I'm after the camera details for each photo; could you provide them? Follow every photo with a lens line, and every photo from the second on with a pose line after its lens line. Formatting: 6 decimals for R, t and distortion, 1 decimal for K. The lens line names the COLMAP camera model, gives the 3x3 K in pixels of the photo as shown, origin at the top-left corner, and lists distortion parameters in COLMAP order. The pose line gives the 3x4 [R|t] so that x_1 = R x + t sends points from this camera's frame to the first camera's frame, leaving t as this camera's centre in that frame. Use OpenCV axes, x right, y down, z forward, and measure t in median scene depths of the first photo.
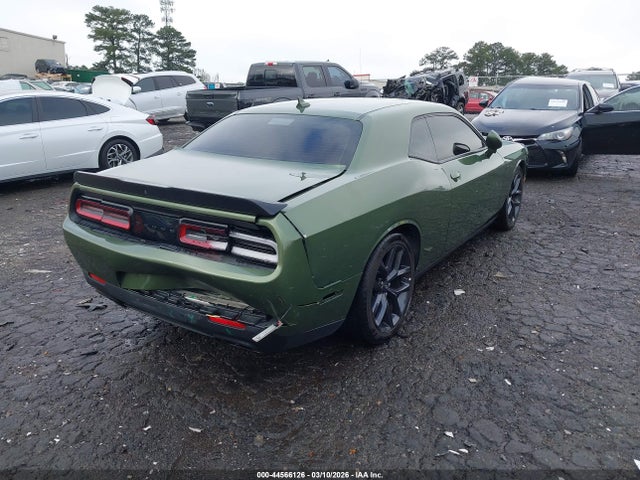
lens RADIAL K [[525.6, 0, 320.0], [0, 525.6, 240.0], [0, 0, 1]] dist [0.044590, -0.073913]
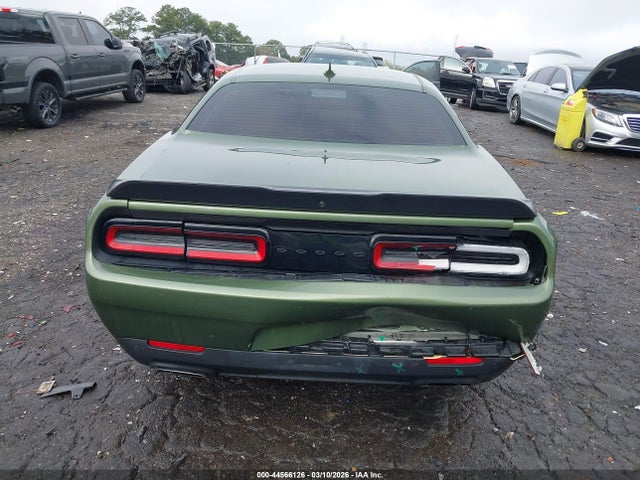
lens RADIAL K [[525.6, 0, 320.0], [0, 525.6, 240.0], [0, 0, 1]] dist [0.044590, -0.073913]
pose [[0.829241, -0.142981, 0.540293, -0.139894], [0.110945, 0.989596, 0.091604, -0.021264], [-0.547769, -0.016019, 0.836476, 0.088064]]
